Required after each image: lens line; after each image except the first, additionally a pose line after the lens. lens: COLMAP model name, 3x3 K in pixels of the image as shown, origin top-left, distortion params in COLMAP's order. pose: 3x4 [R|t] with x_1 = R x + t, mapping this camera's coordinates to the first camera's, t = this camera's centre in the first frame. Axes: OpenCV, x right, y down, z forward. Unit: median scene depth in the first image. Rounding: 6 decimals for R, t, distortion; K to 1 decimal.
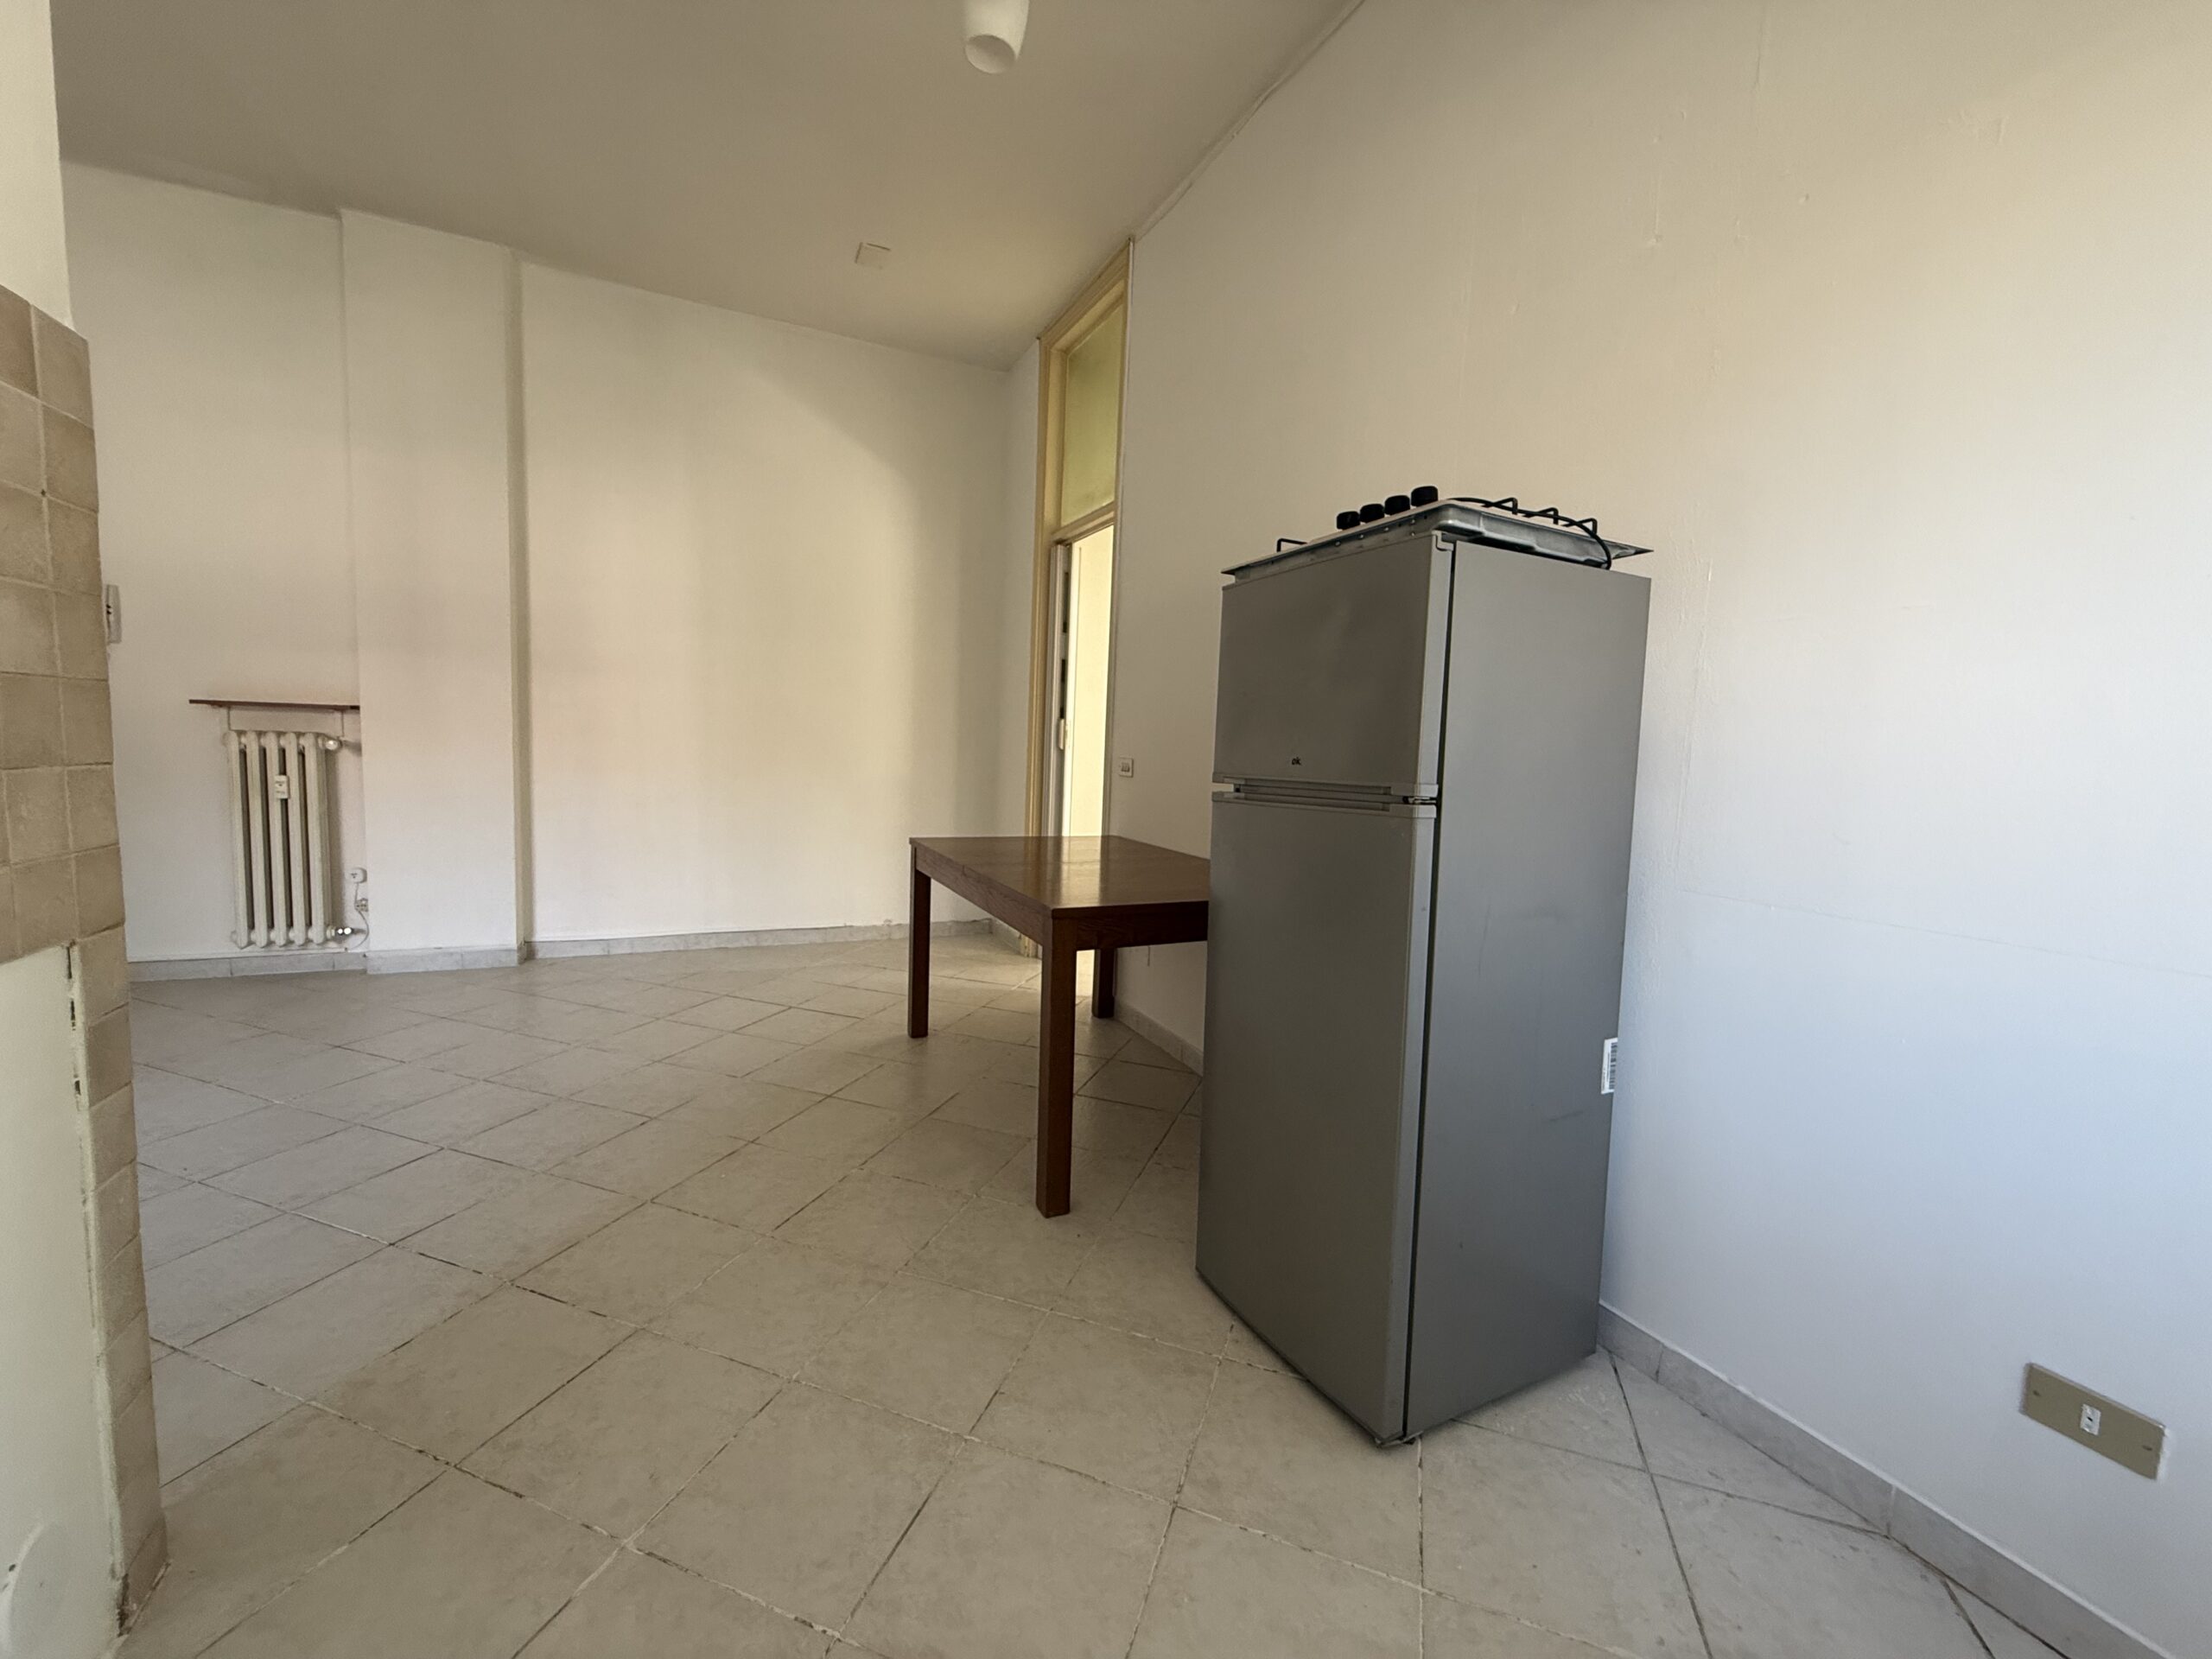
lens RADIAL K [[880.0, 0, 1095.5], [0, 880.0, 826.2], [0, 0, 1]] dist [-0.001526, 0.000341]
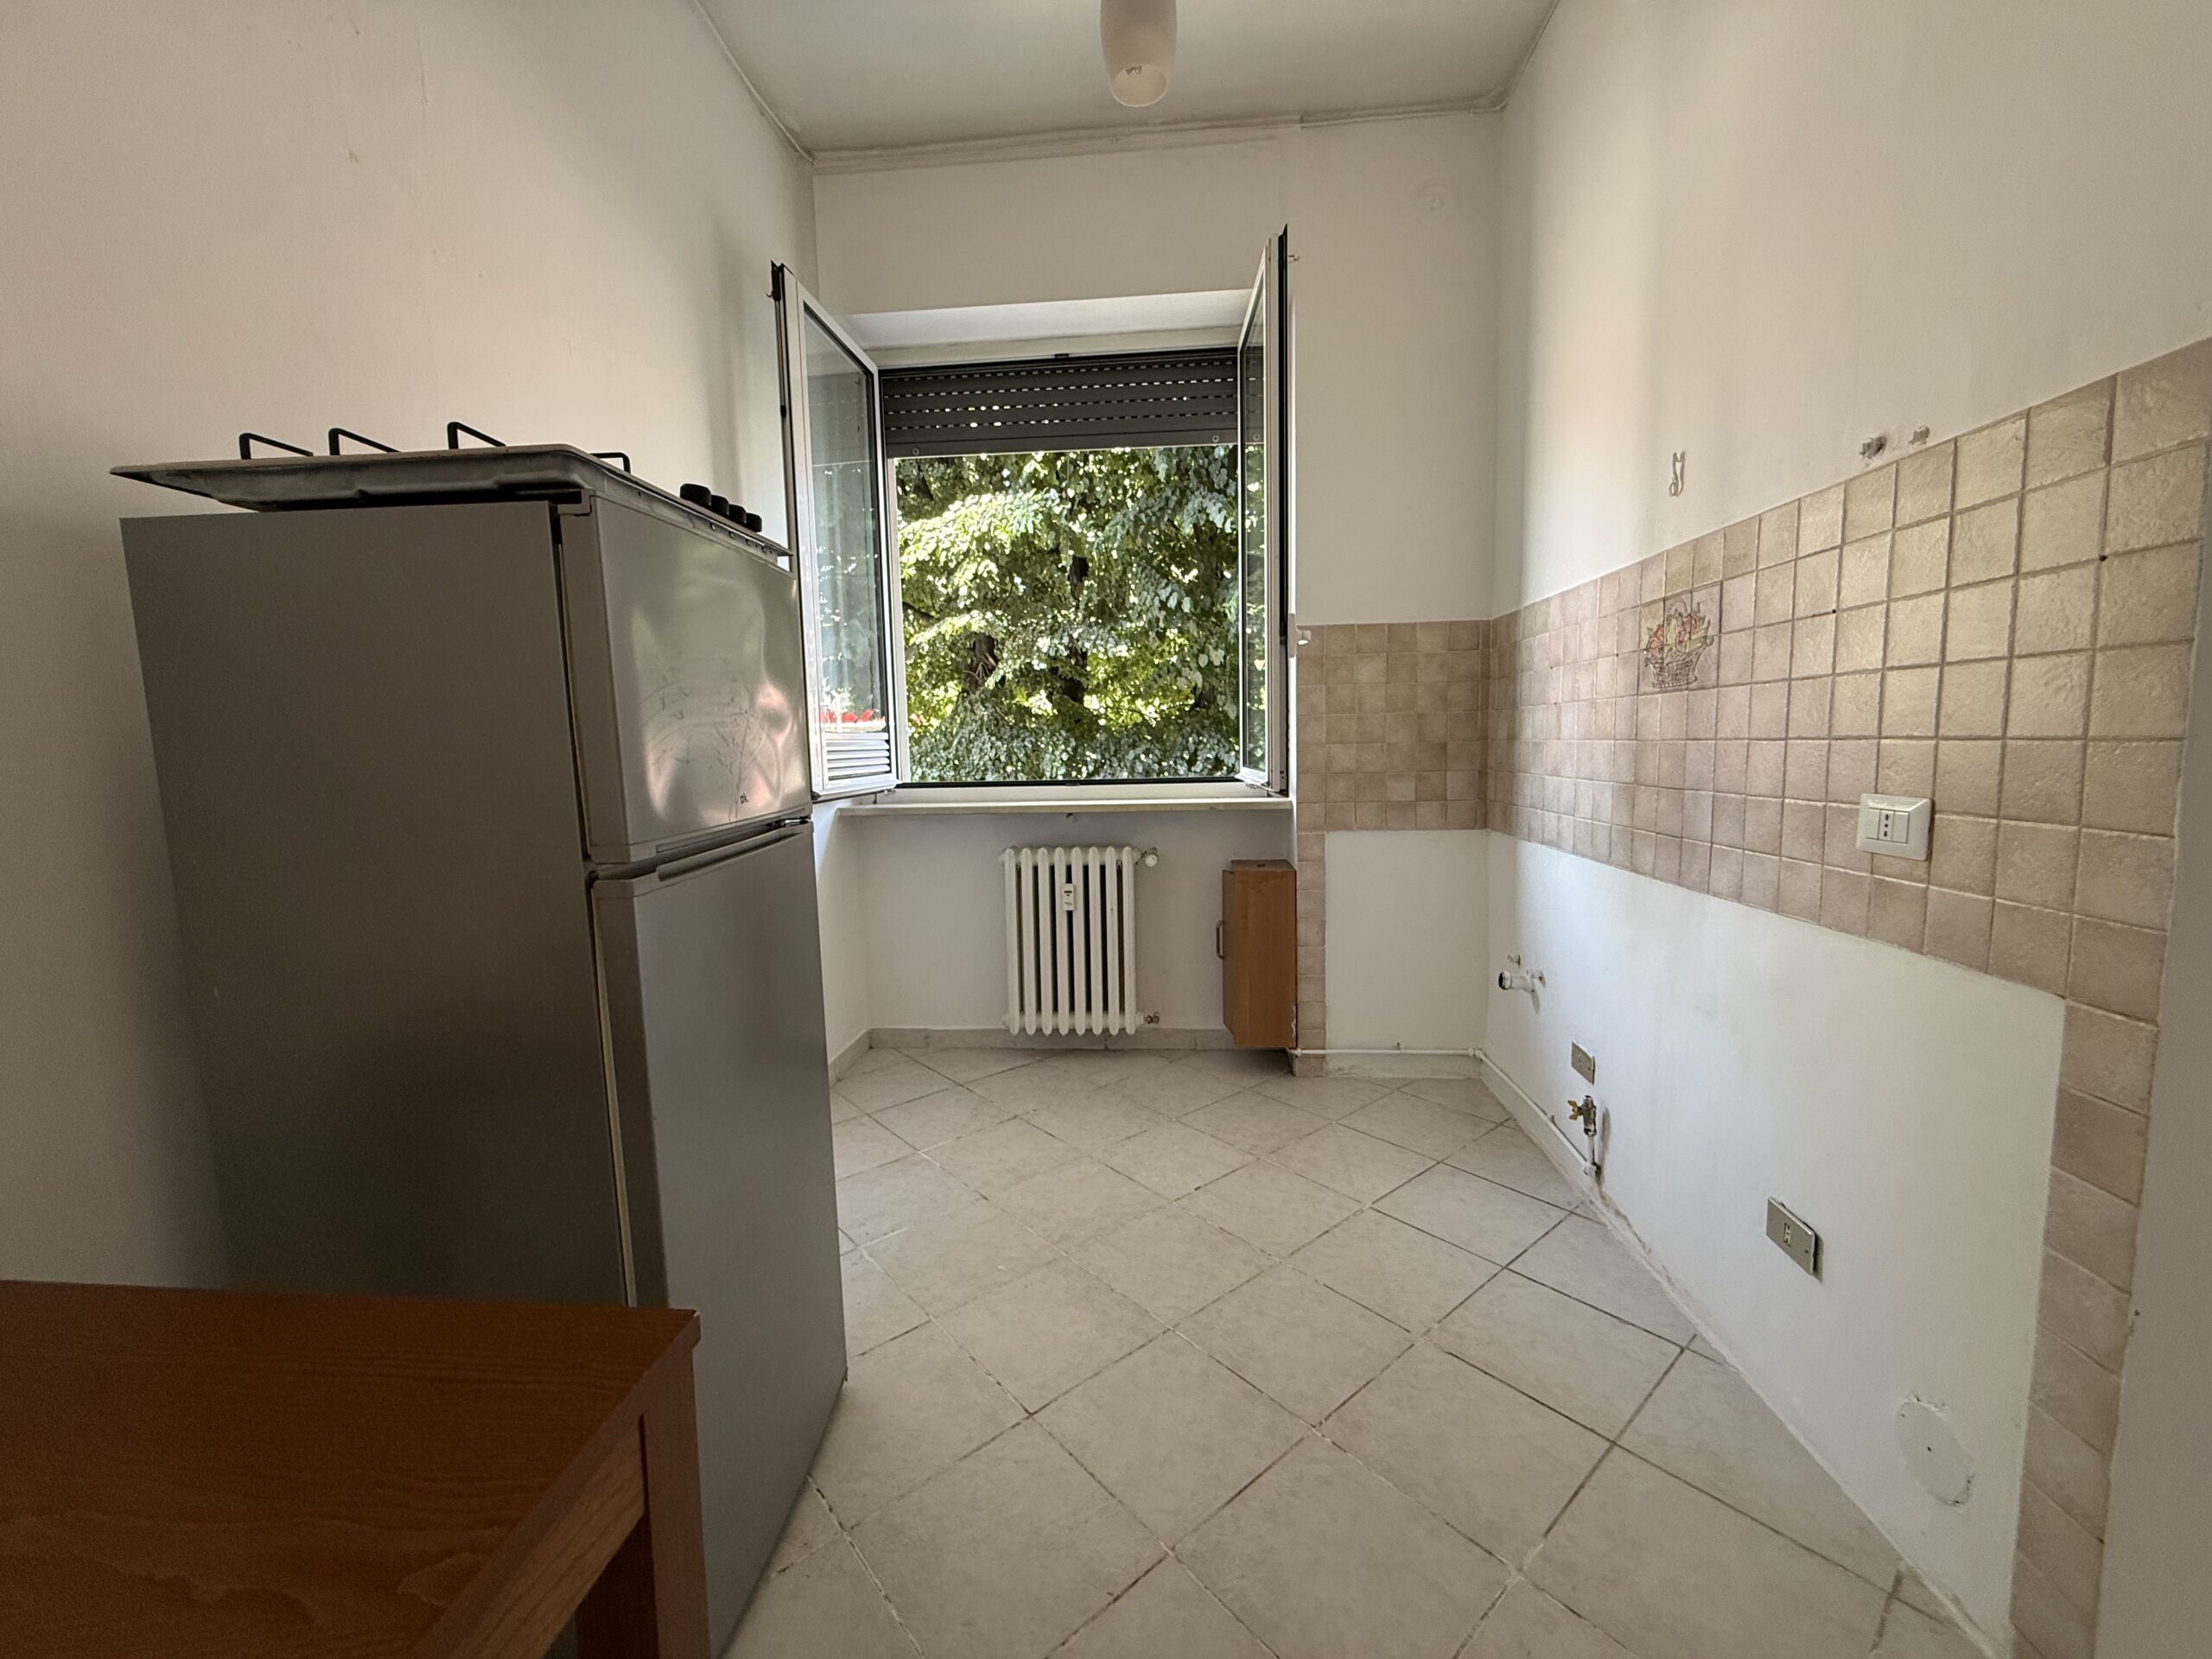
lens RADIAL K [[880.0, 0, 1097.0], [0, 880.0, 825.0], [0, 0, 1]] dist [-0.001526, 0.000341]
pose [[-0.864835, -0.067386, 0.497514, -0.186989], [0.036195, 0.980004, 0.195656, -0.083094], [-0.500751, 0.187218, -0.845103, 0.648671]]
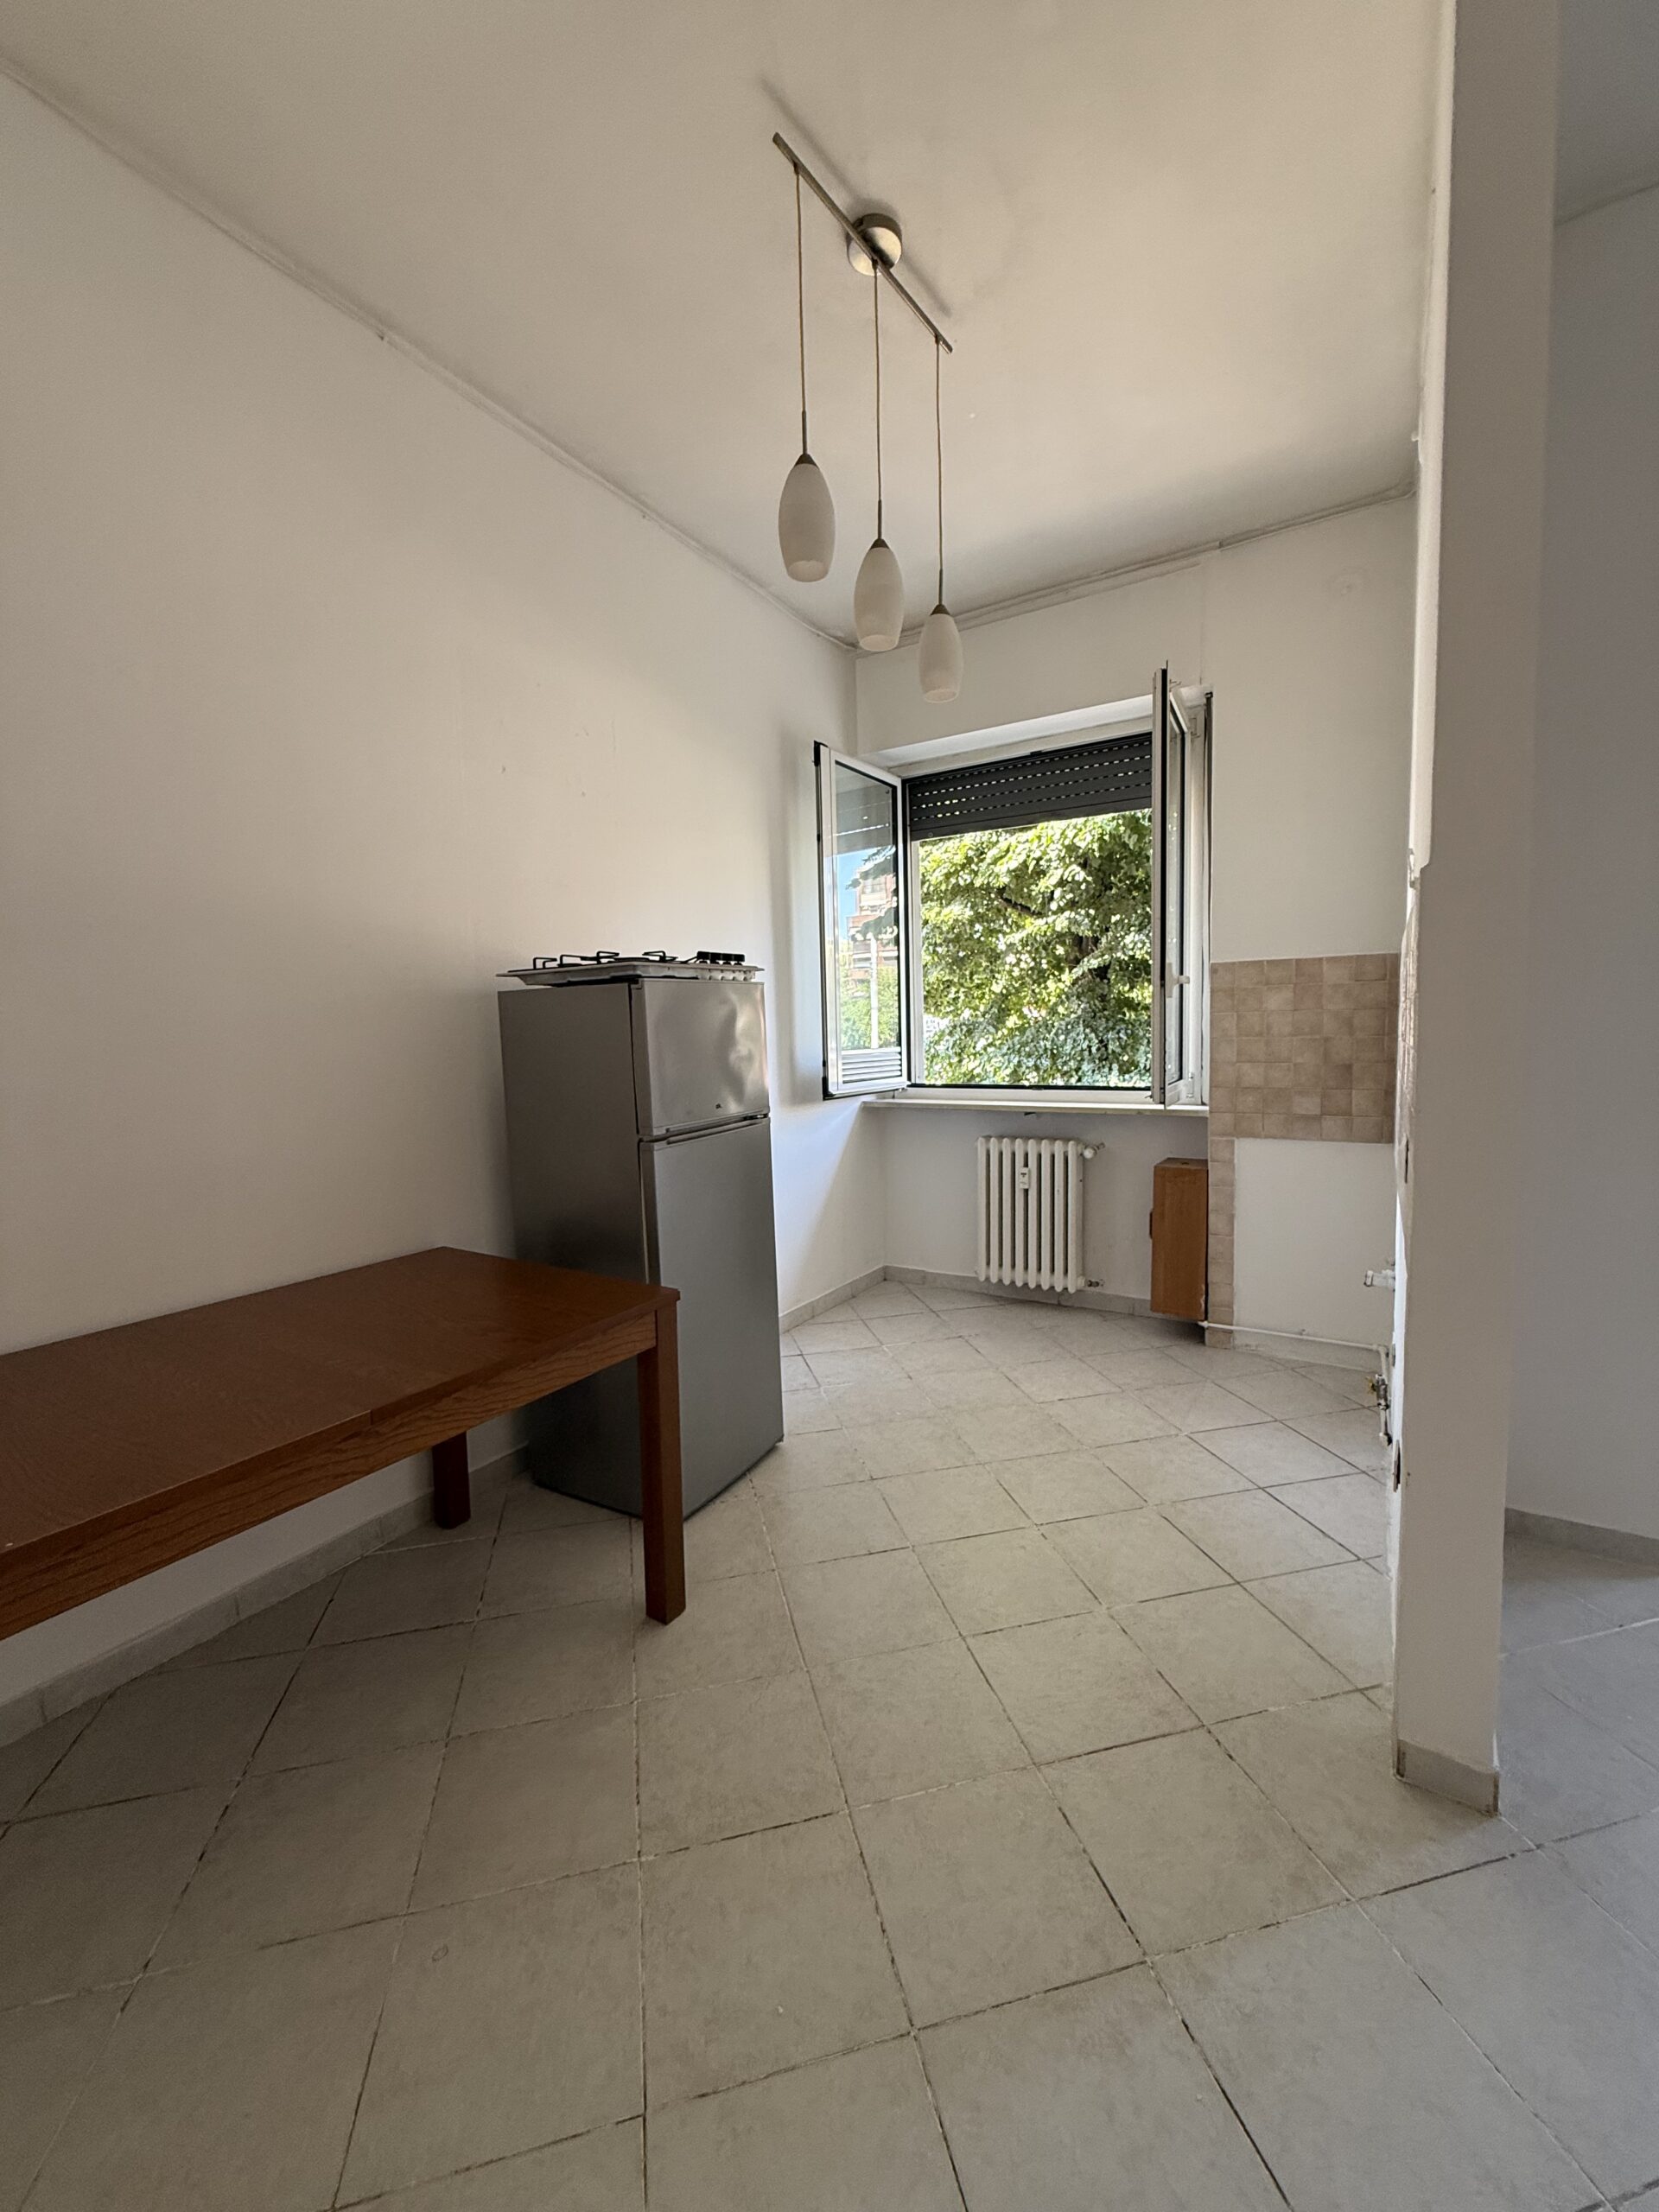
lens RADIAL K [[880.0, 0, 833.2], [0, 880.0, 1099.2], [0, 0, 1]] dist [-0.001526, 0.000341]
pose [[-0.552252, -0.091127, 0.828682, -0.507518], [0.080429, 0.983548, 0.161757, -0.139094], [-0.829789, 0.155981, -0.535837, 0.716305]]
